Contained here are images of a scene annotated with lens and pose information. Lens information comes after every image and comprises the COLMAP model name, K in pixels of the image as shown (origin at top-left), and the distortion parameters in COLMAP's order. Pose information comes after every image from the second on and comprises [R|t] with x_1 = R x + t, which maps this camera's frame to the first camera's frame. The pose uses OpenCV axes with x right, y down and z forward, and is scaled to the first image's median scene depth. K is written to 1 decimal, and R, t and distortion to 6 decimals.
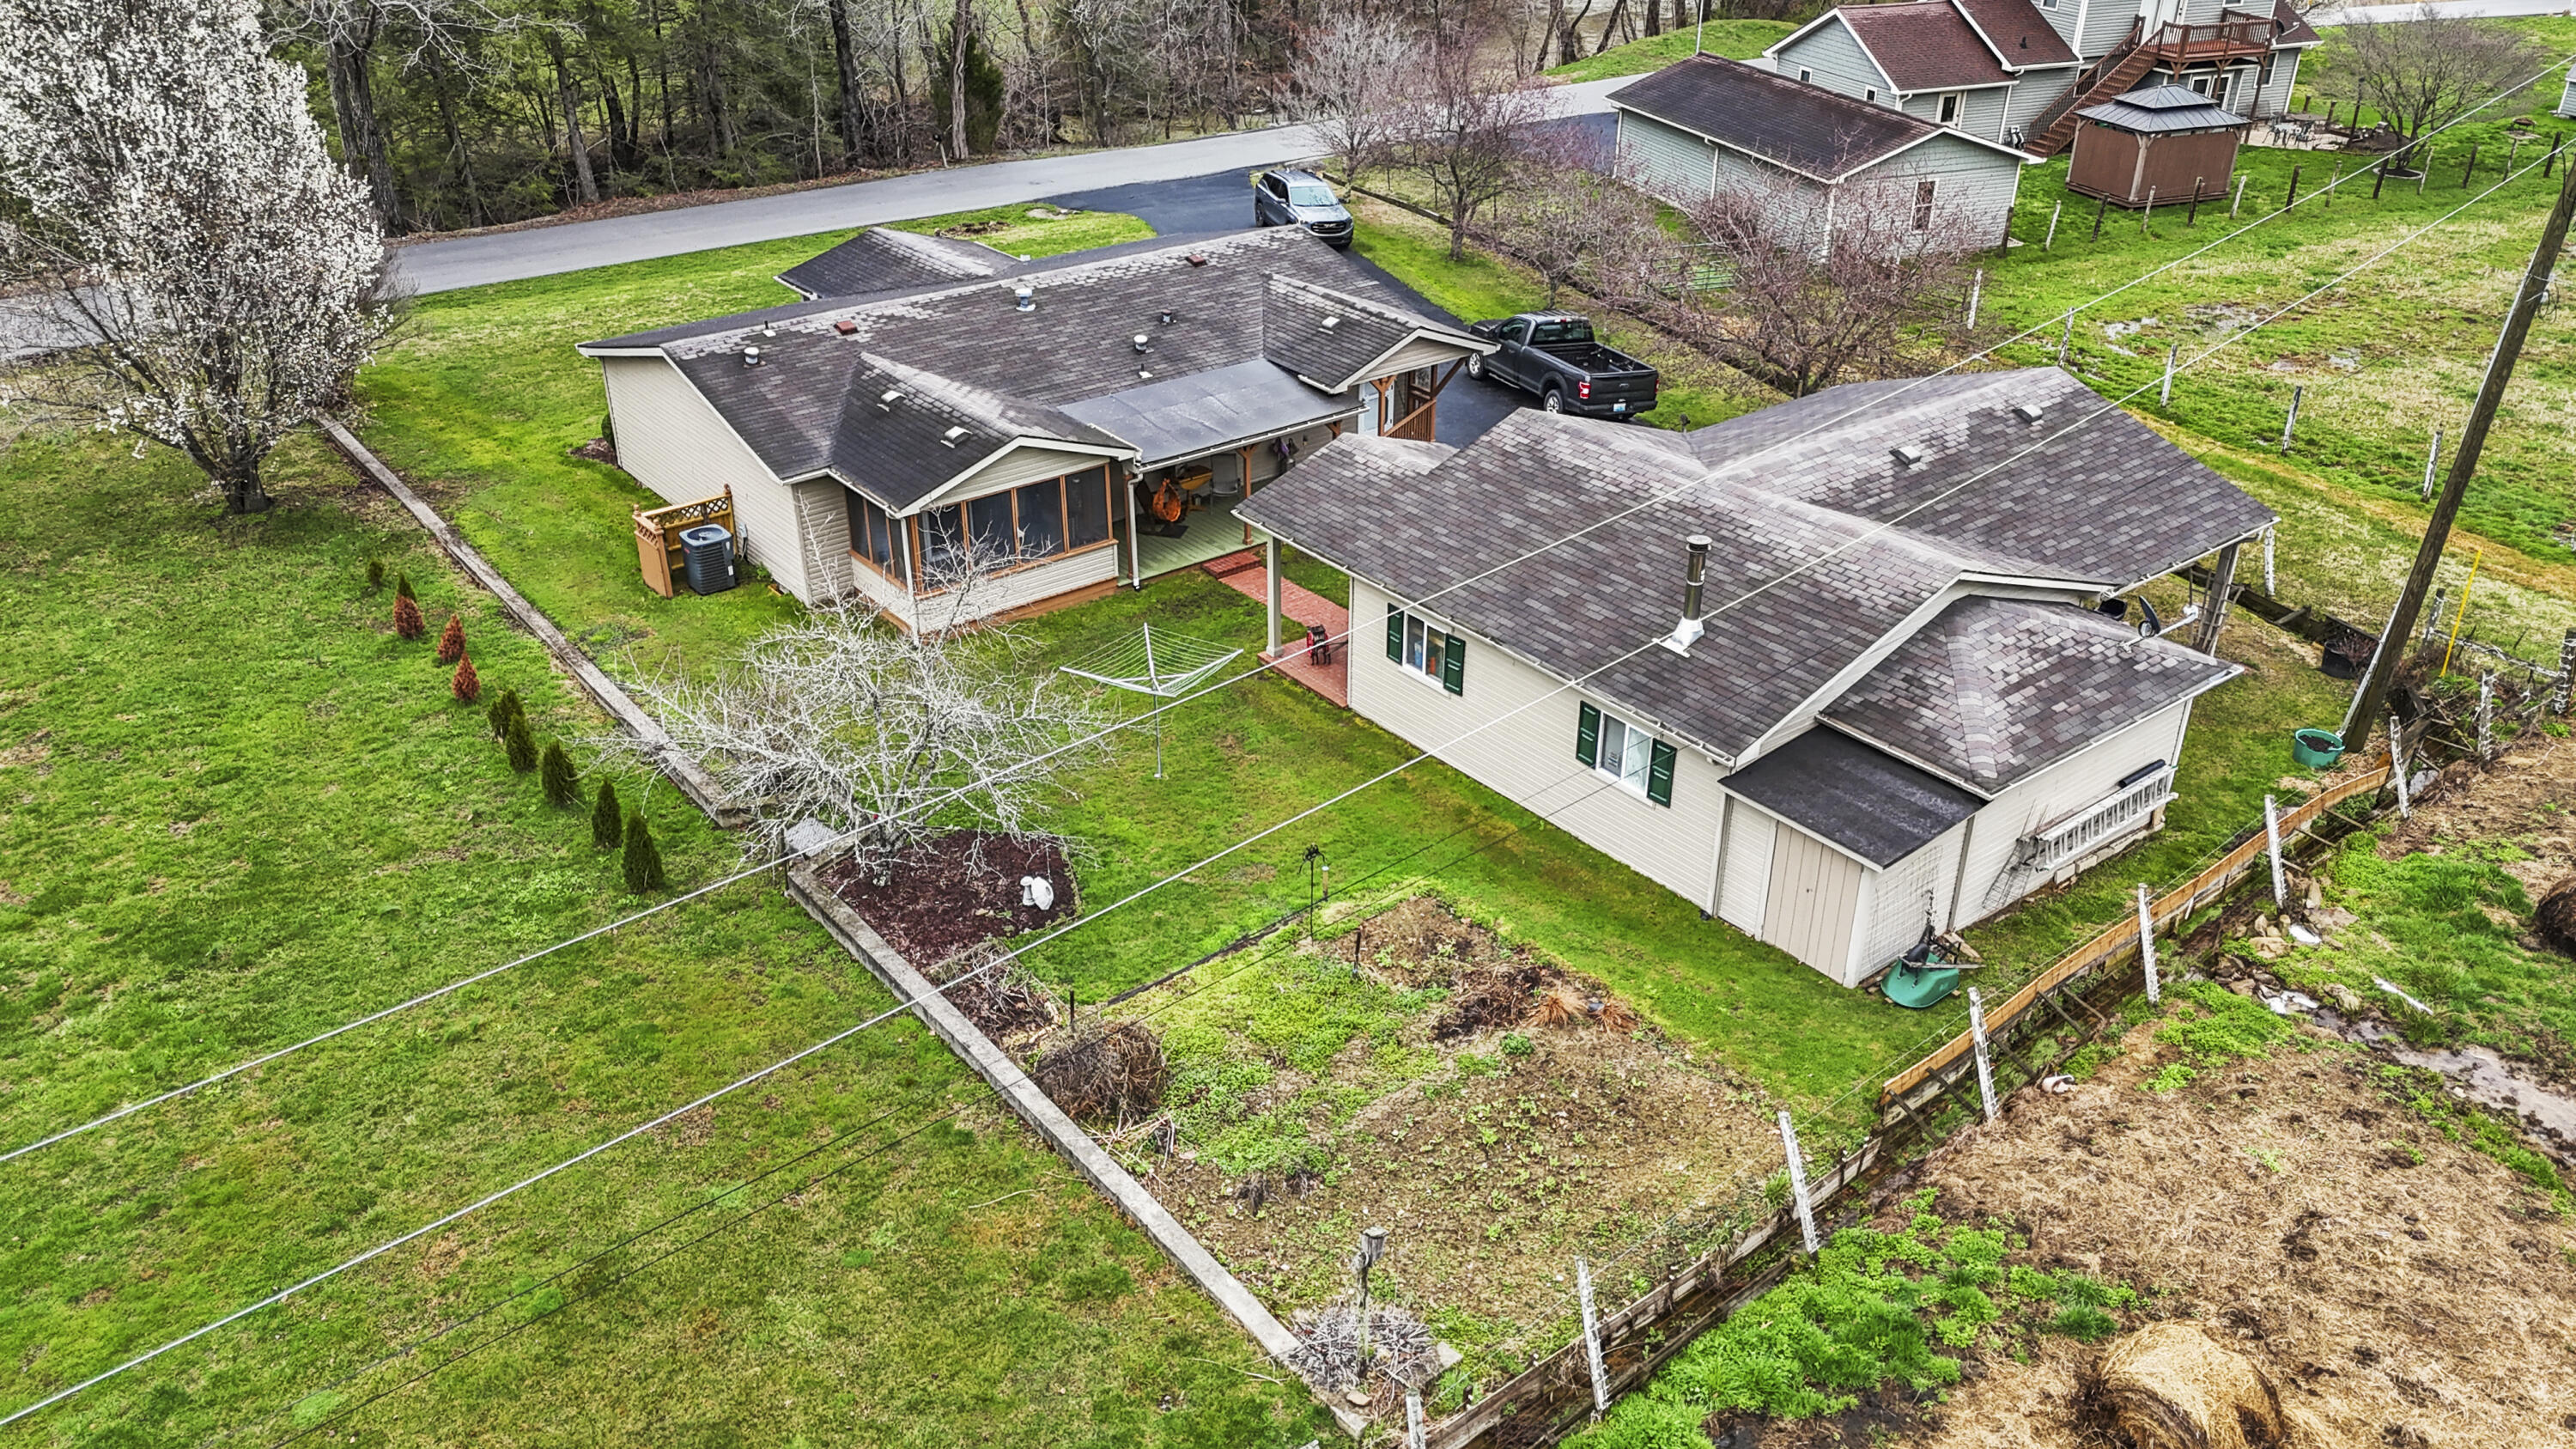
lens RADIAL K [[1881.7, 0, 1288.0], [0, 1881.7, 724.5], [0, 0, 1]] dist [0.075304, -0.051233]
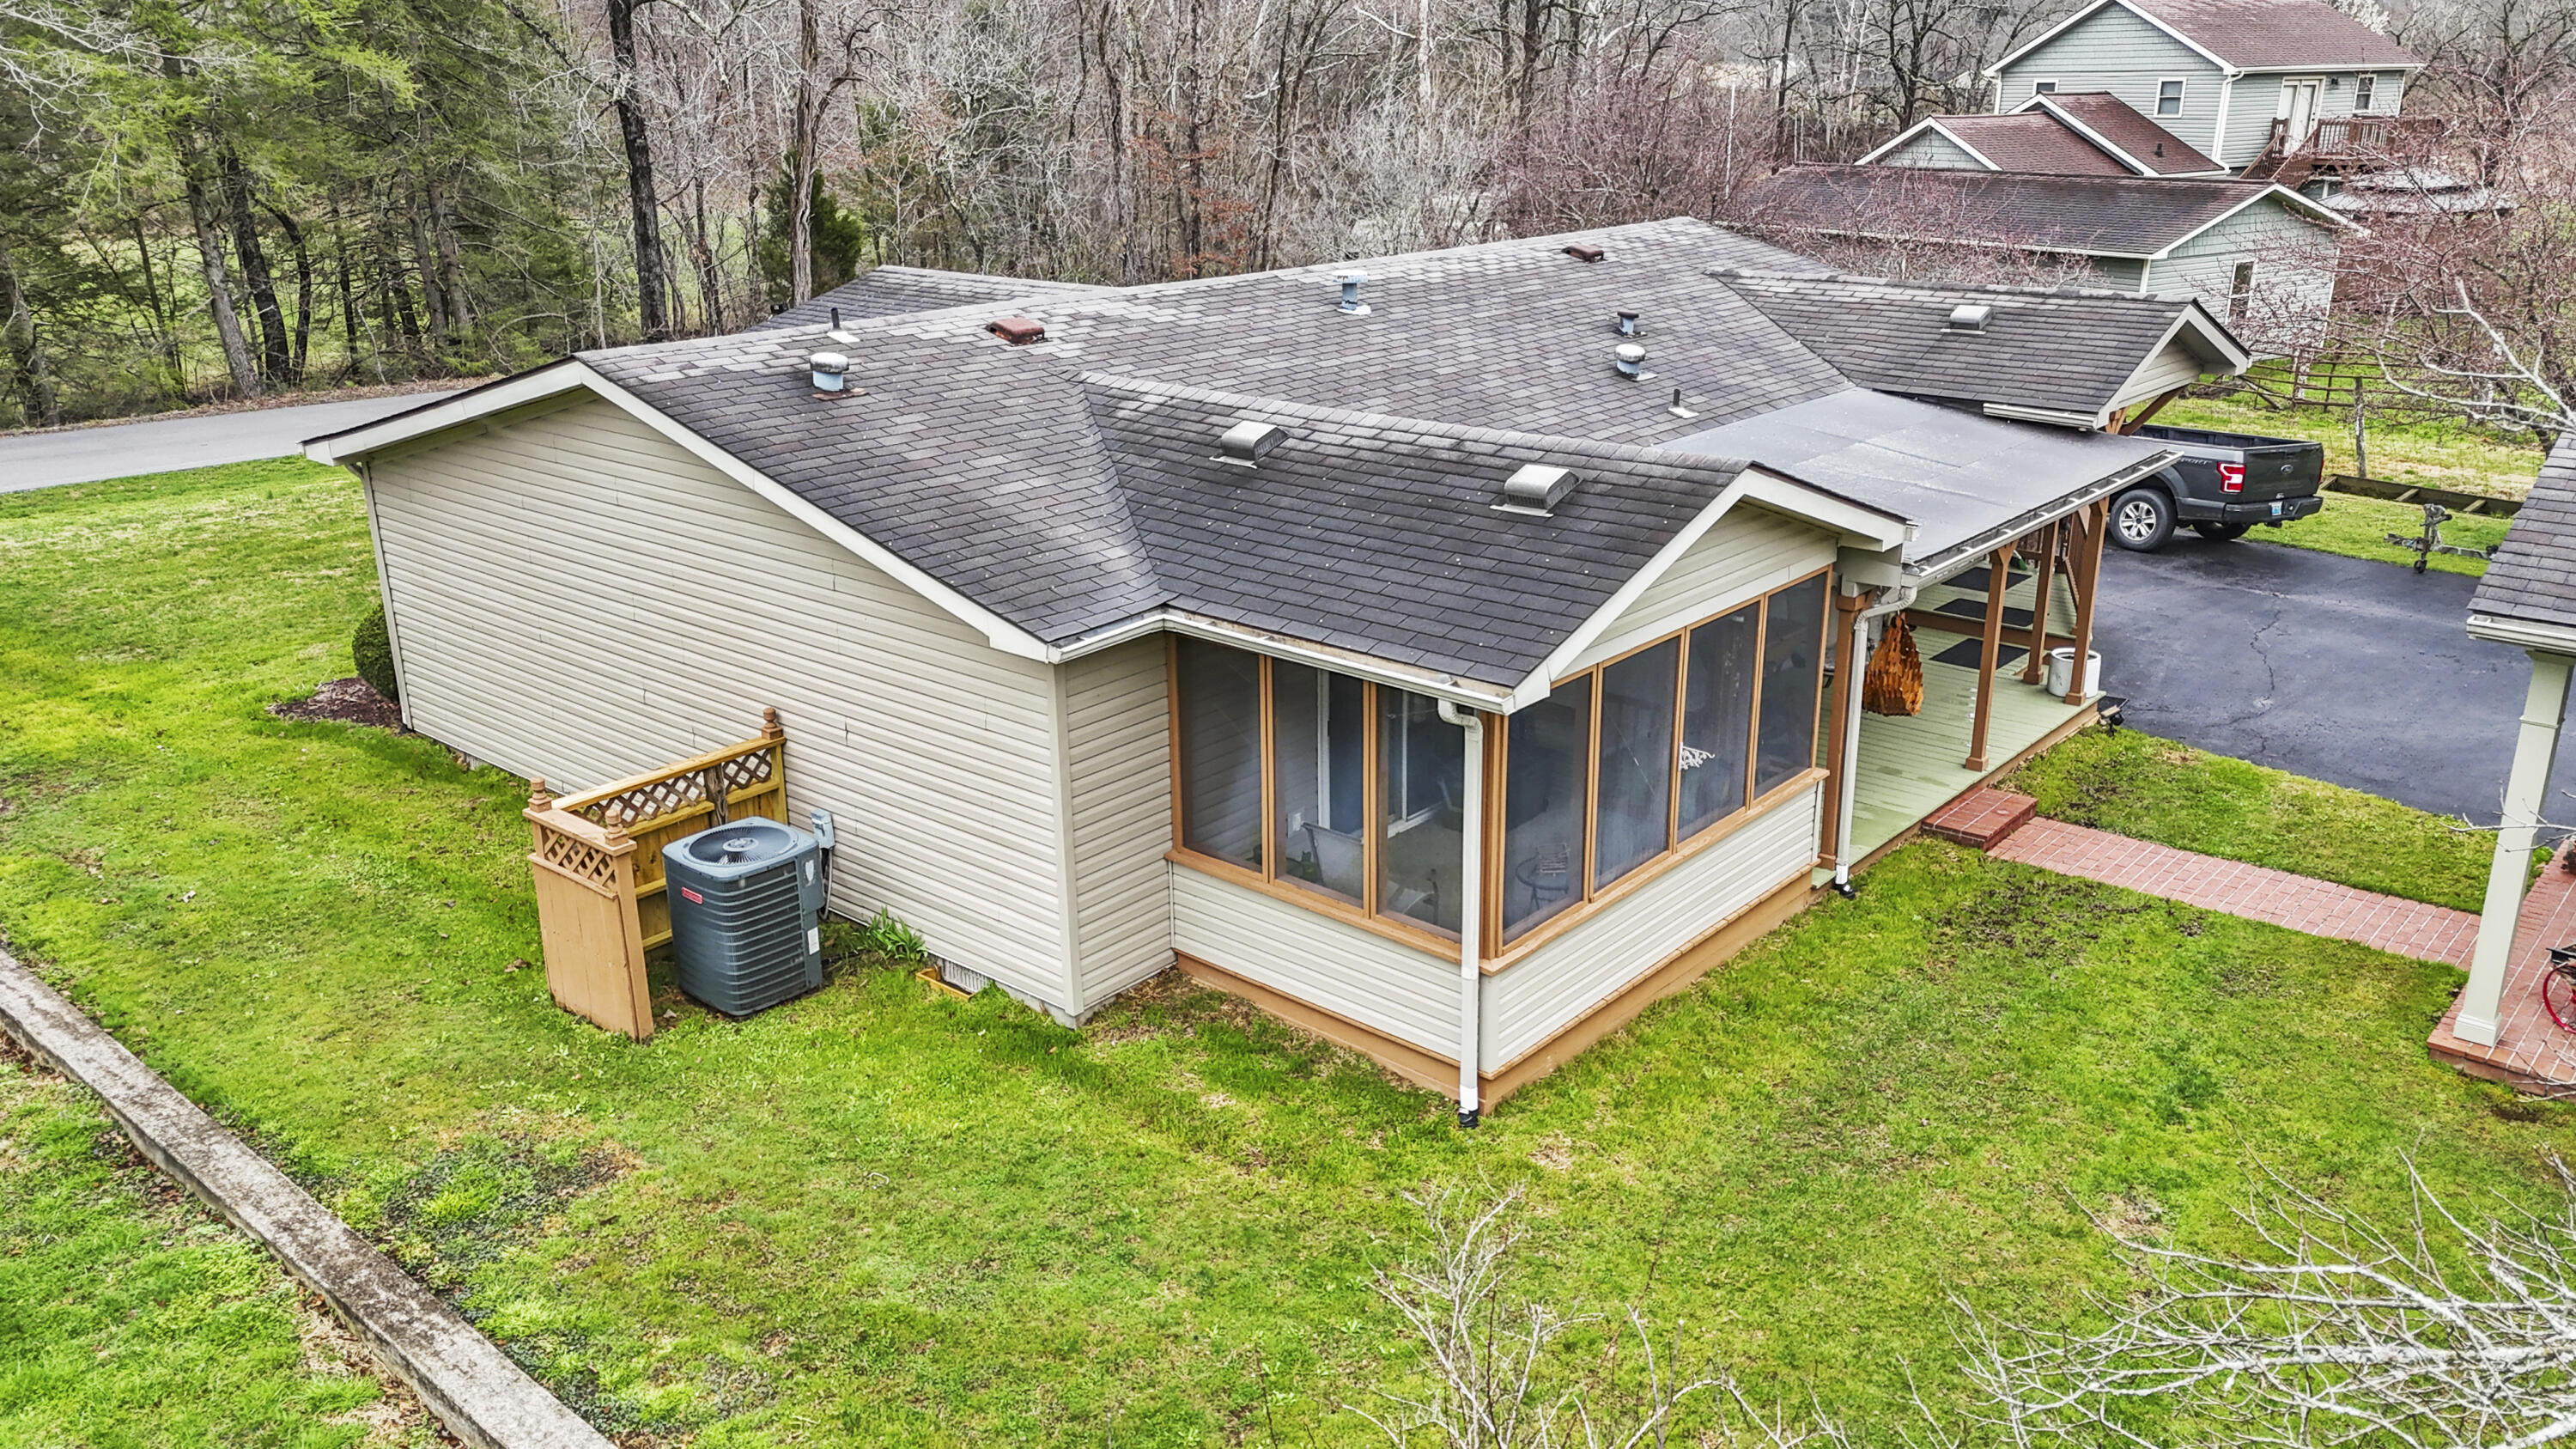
lens RADIAL K [[1881.7, 0, 1288.0], [0, 1881.7, 724.5], [0, 0, 1]] dist [0.075304, -0.051233]
pose [[0.982569, -0.072072, 0.171356, -0.273201], [0.099639, 0.982375, -0.158150, -0.057942], [-0.156938, 0.172467, 0.972433, 0.654445]]
